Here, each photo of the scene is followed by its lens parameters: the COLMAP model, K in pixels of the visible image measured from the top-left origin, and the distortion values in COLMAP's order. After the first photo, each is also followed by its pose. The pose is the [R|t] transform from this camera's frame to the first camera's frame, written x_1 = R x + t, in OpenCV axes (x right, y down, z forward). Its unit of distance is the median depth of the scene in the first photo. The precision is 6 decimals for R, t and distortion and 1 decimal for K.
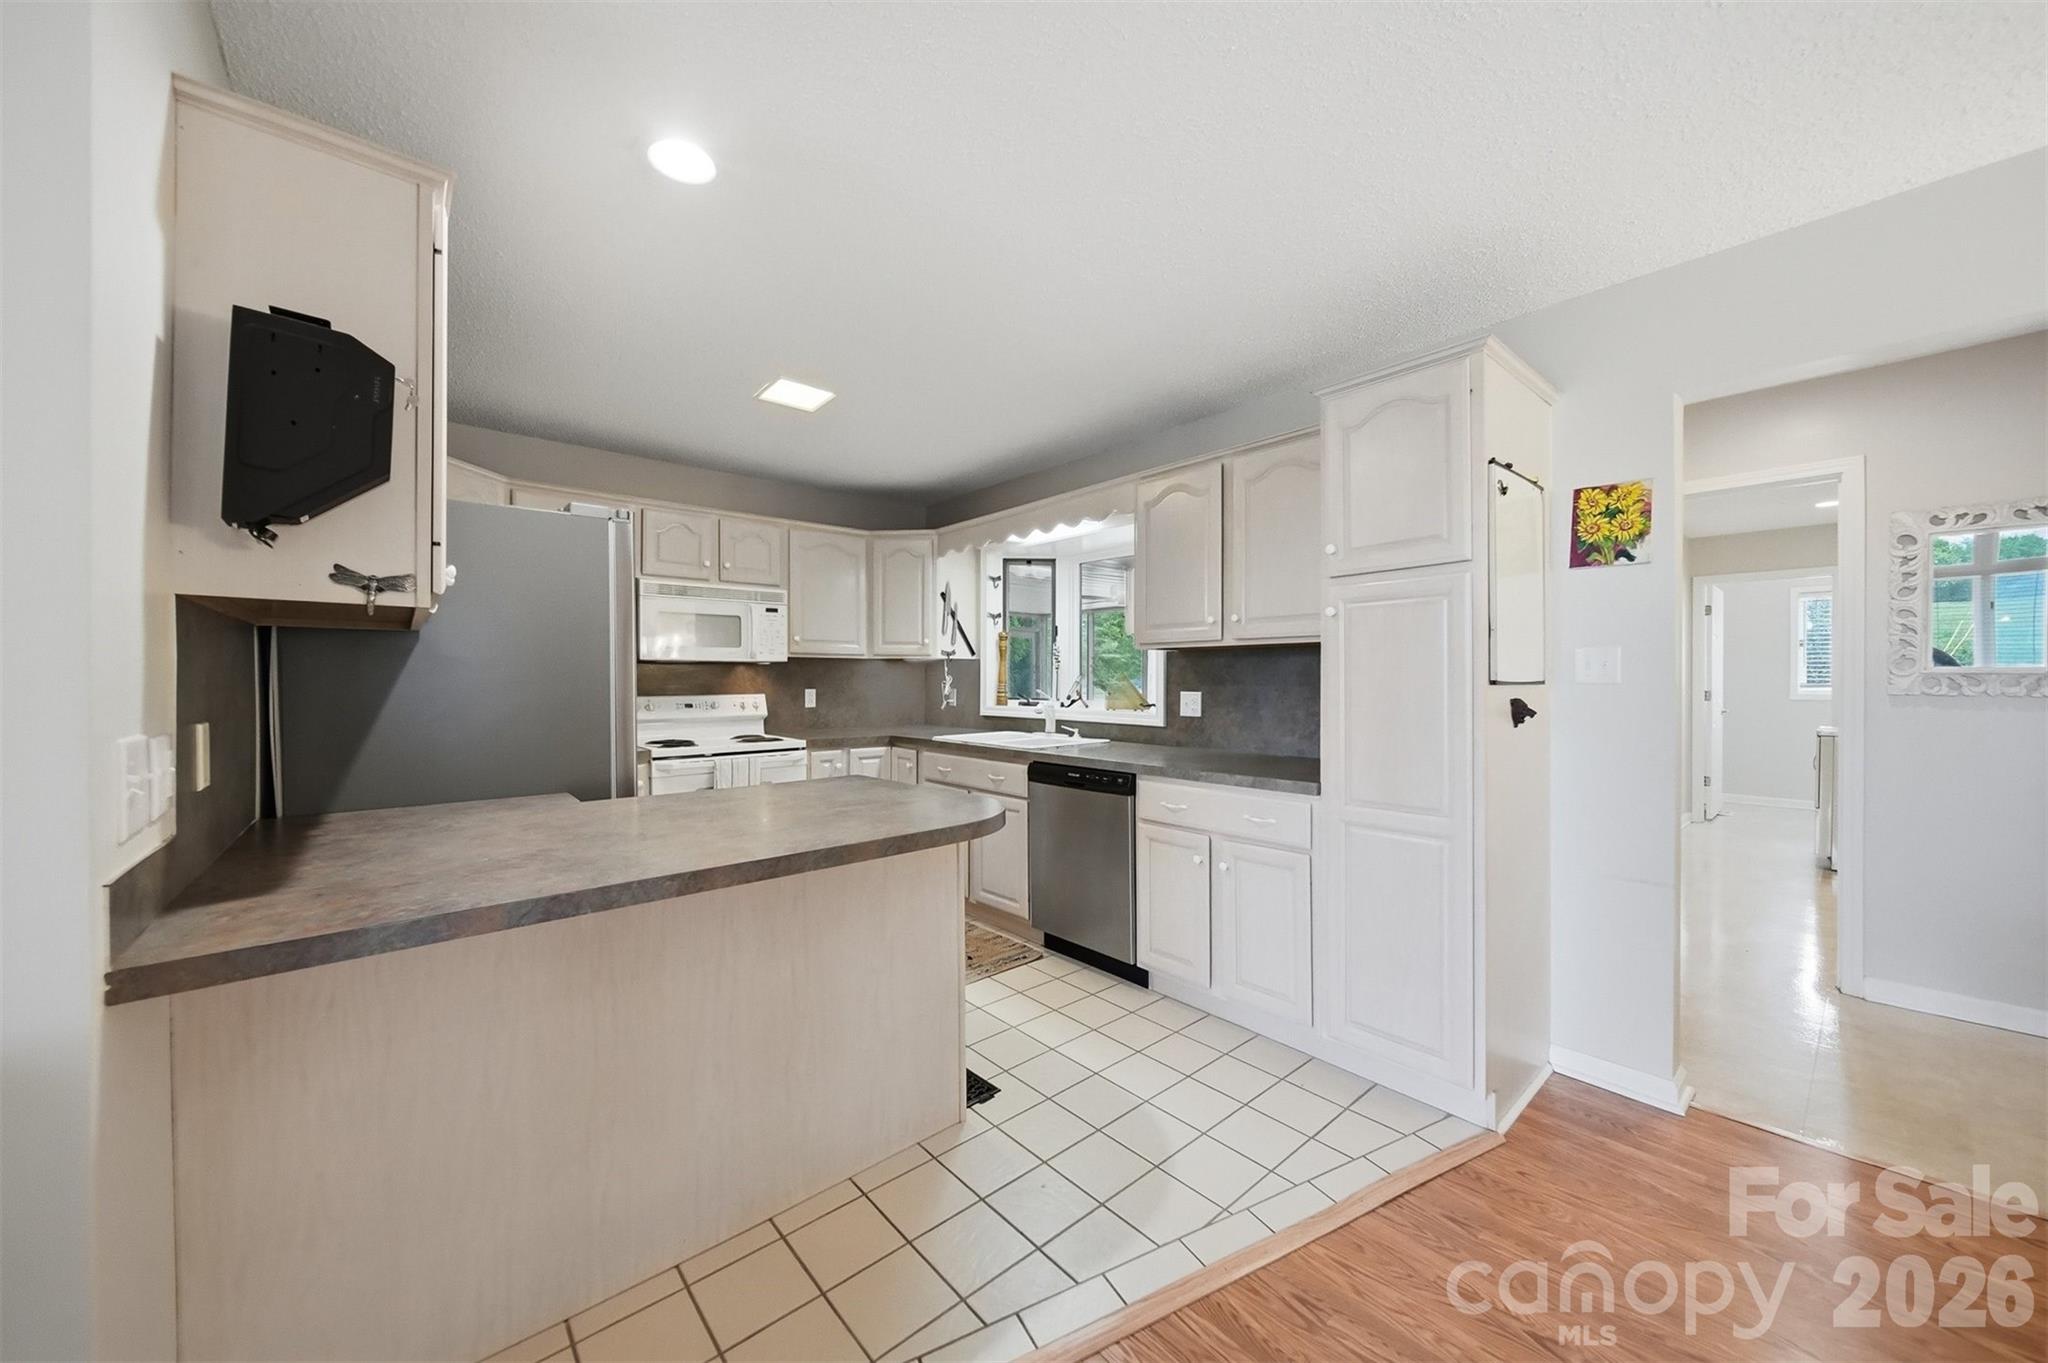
lens RADIAL K [[733.1, 0, 1037.9], [0, 733.1, 683.1], [0, 0, 1]] dist [-0.010515, -0.000071]
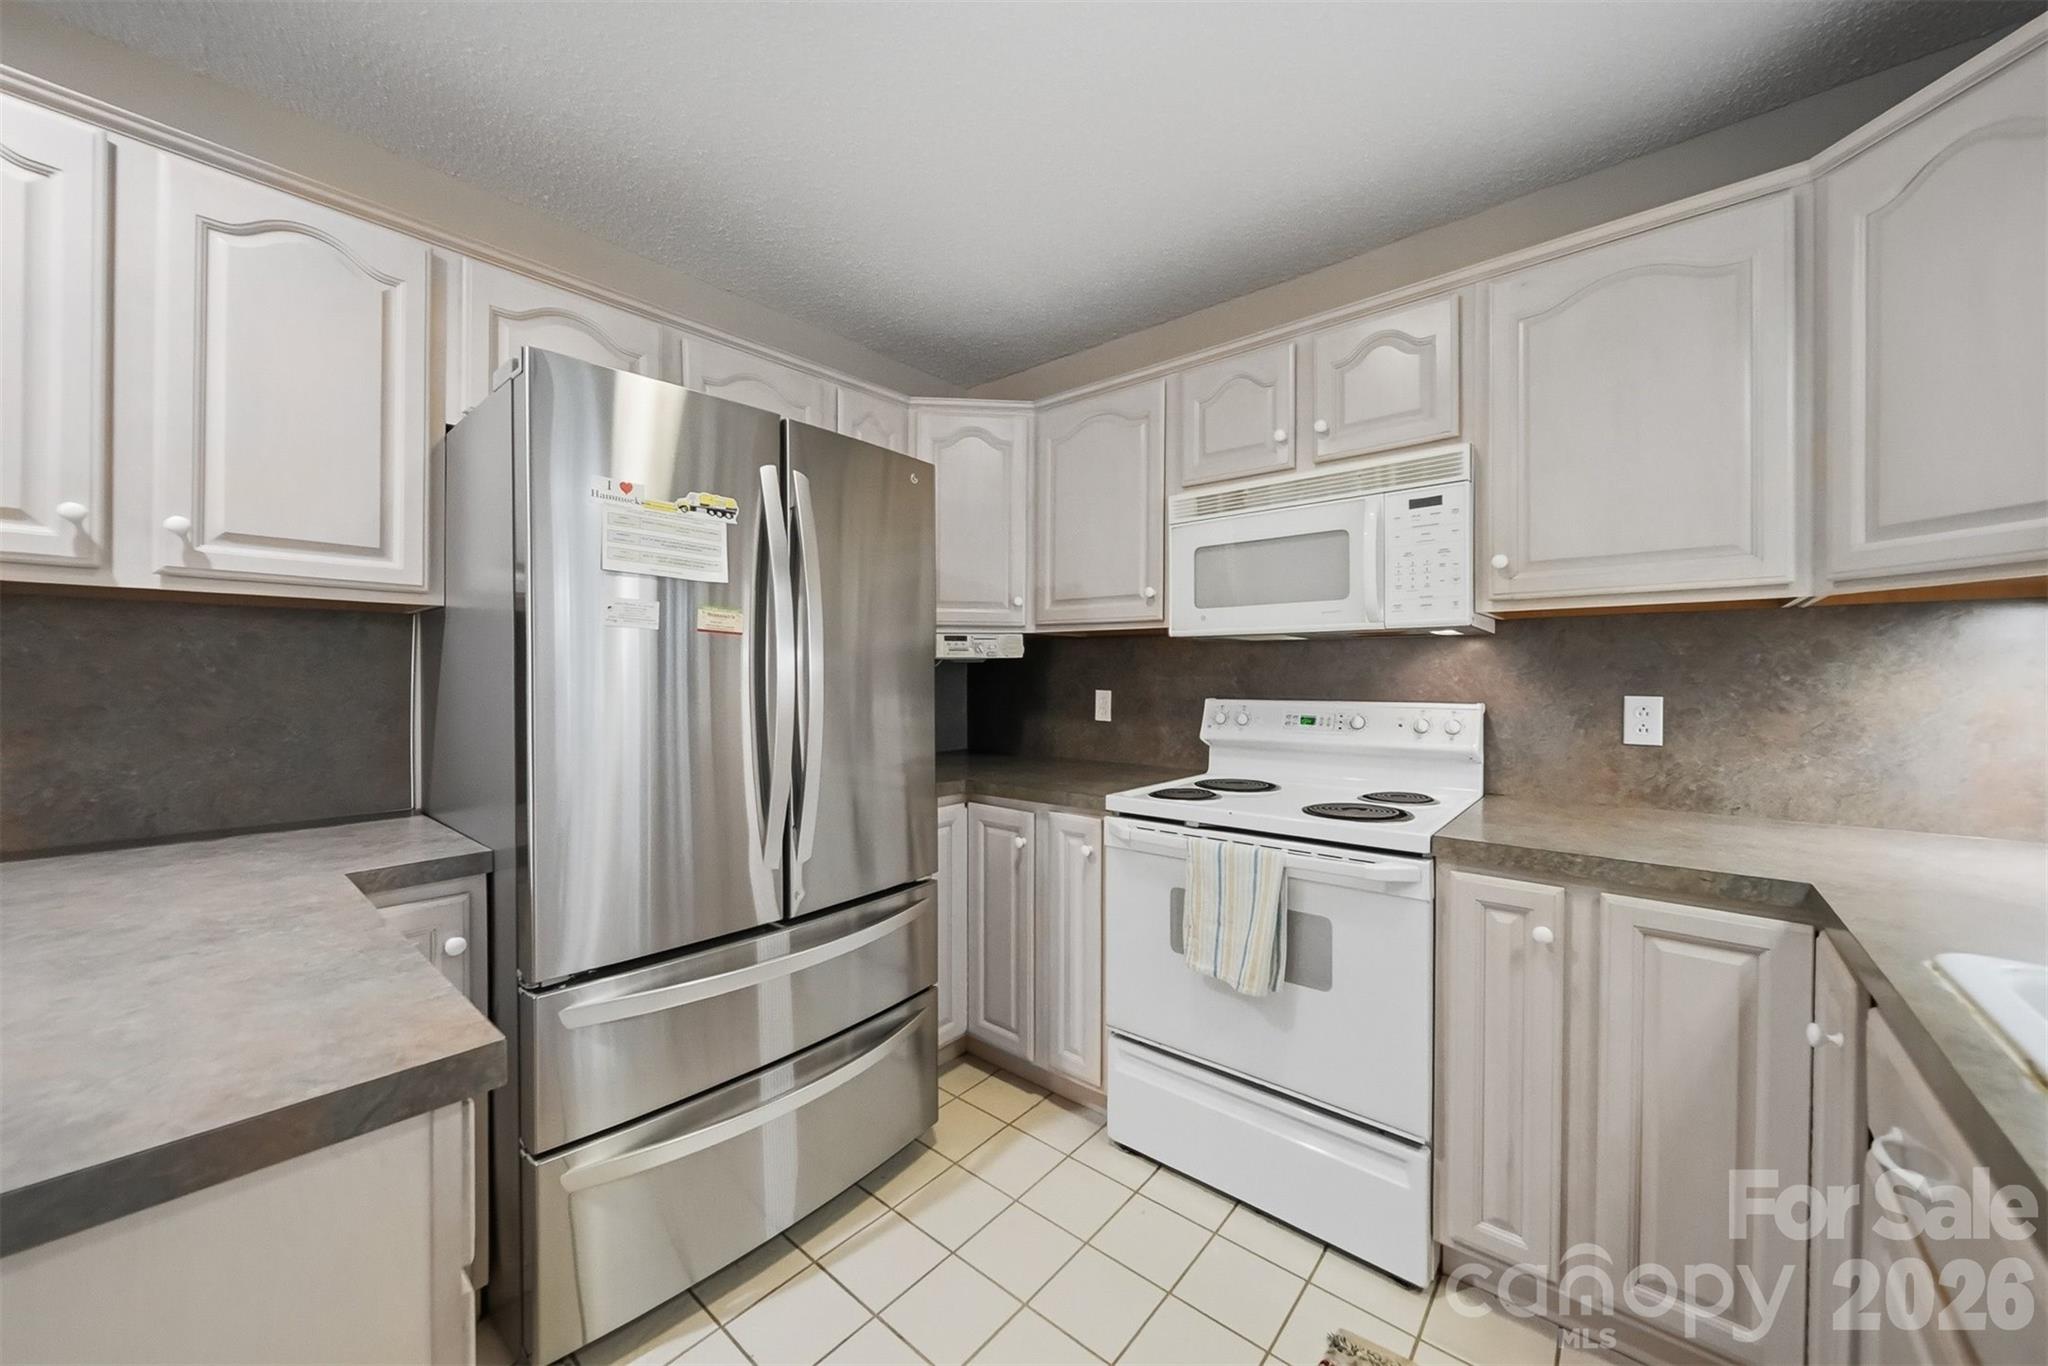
lens RADIAL K [[732.8, 0, 1031.2], [0, 732.8, 676.2], [0, 0, 1]] dist [-0.008011, 0.000020]
pose [[0.143080, 0.002613, -0.989708, 0.015197], [-0.007371, 0.999972, 0.001574, -0.000032], [0.989684, 0.007070, 0.143095, 0.826862]]
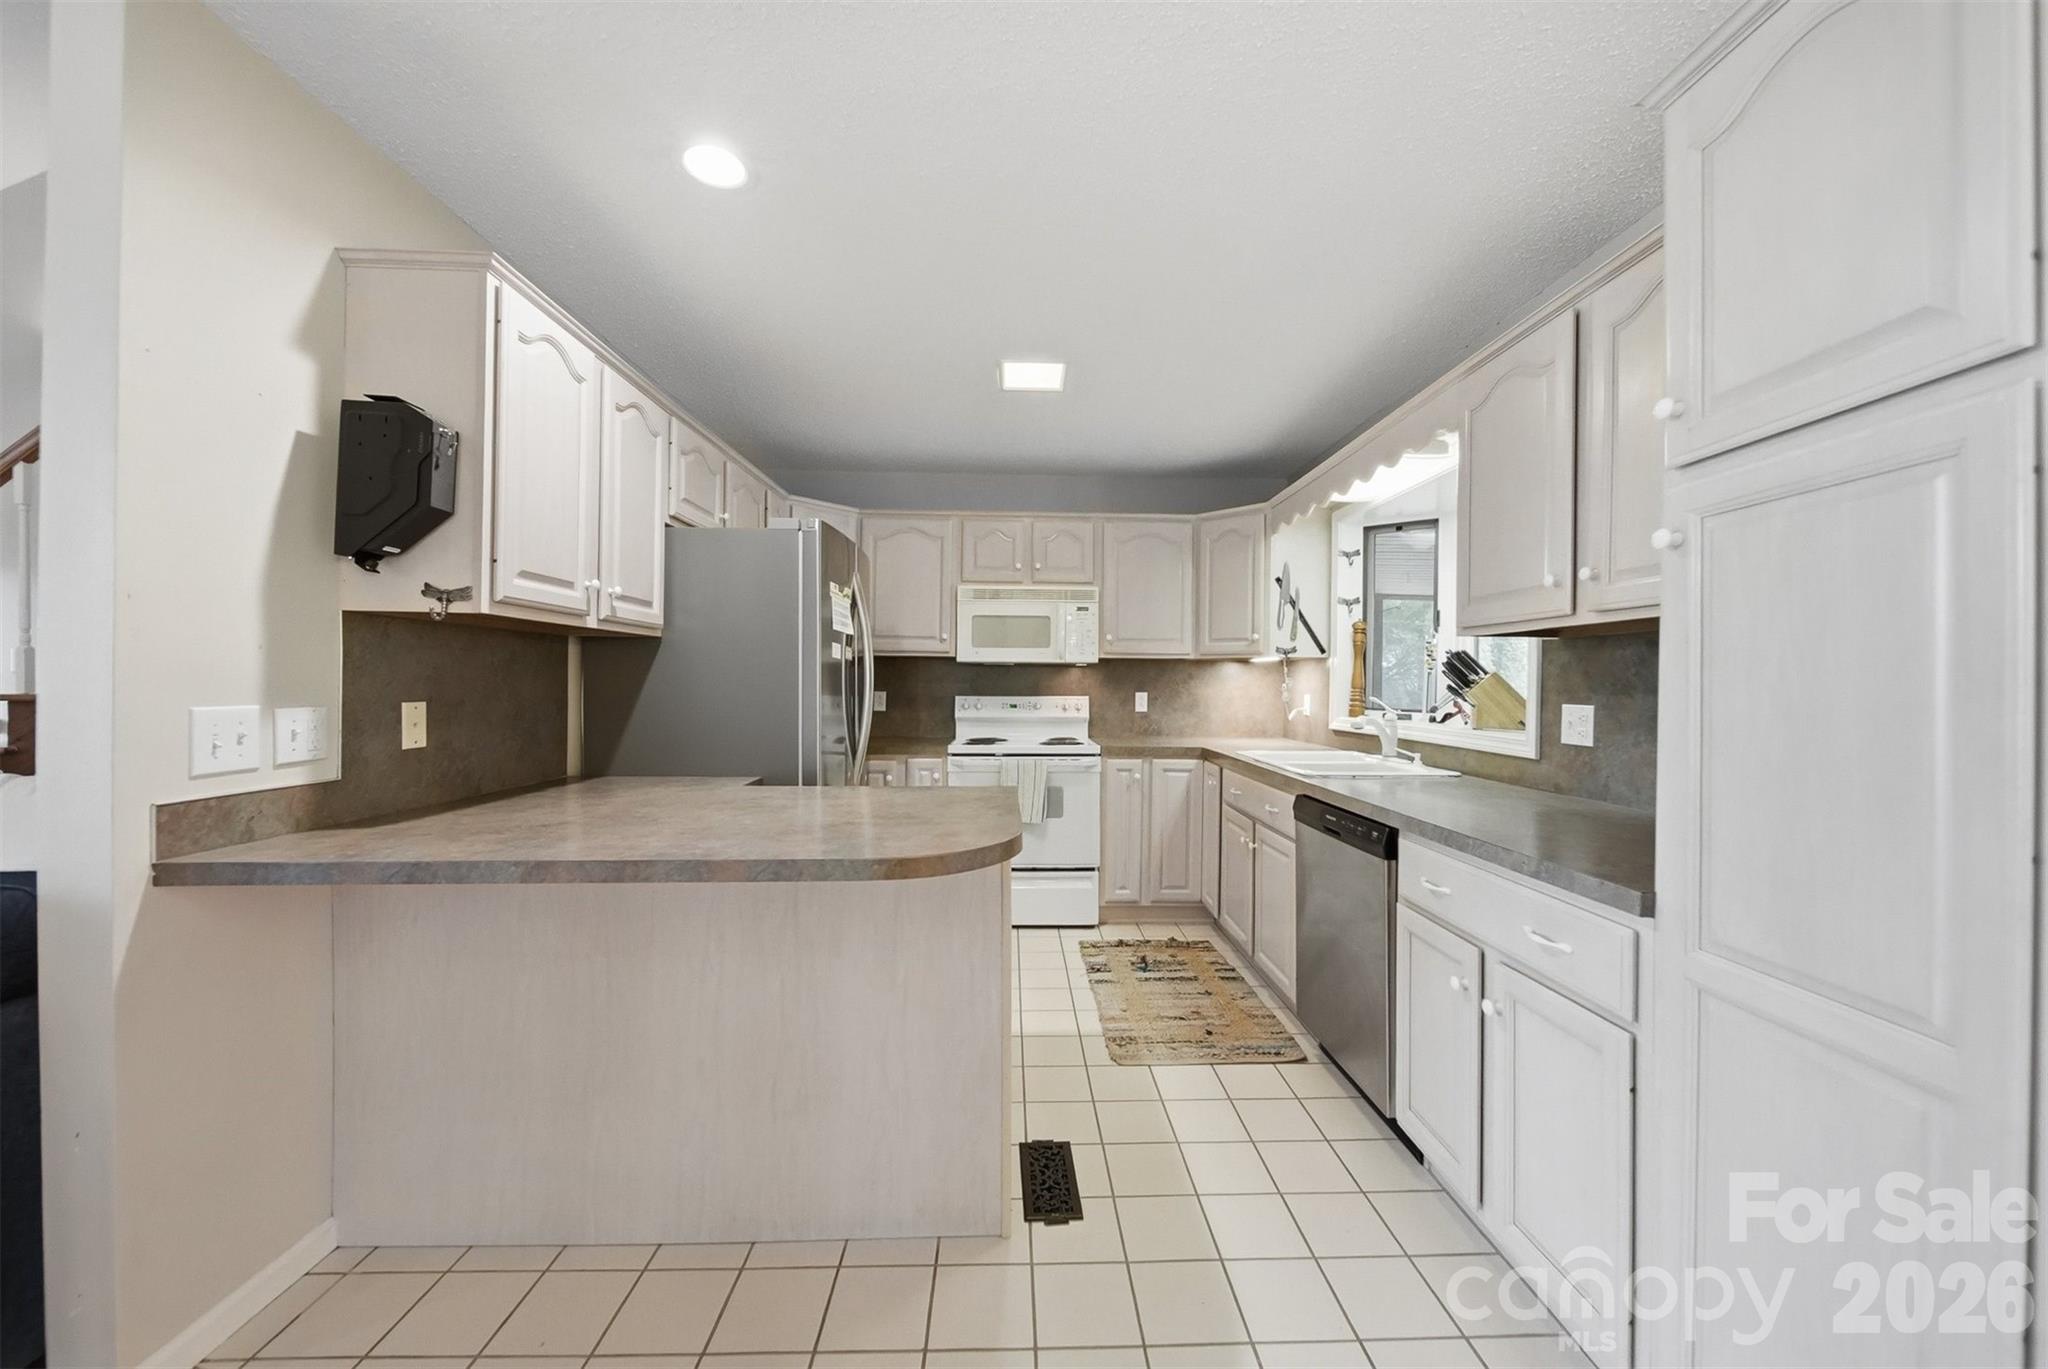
lens RADIAL K [[752.6, 0, 1030.6], [0, 752.6, 685.9], [0, 0, 1]] dist [-0.008199, 0.000074]
pose [[0.767919, 0.011152, -0.640450, 0.251019], [-0.014069, 0.999901, 0.000542, 0.002131], [0.640393, 0.008594, 0.767999, 0.226596]]
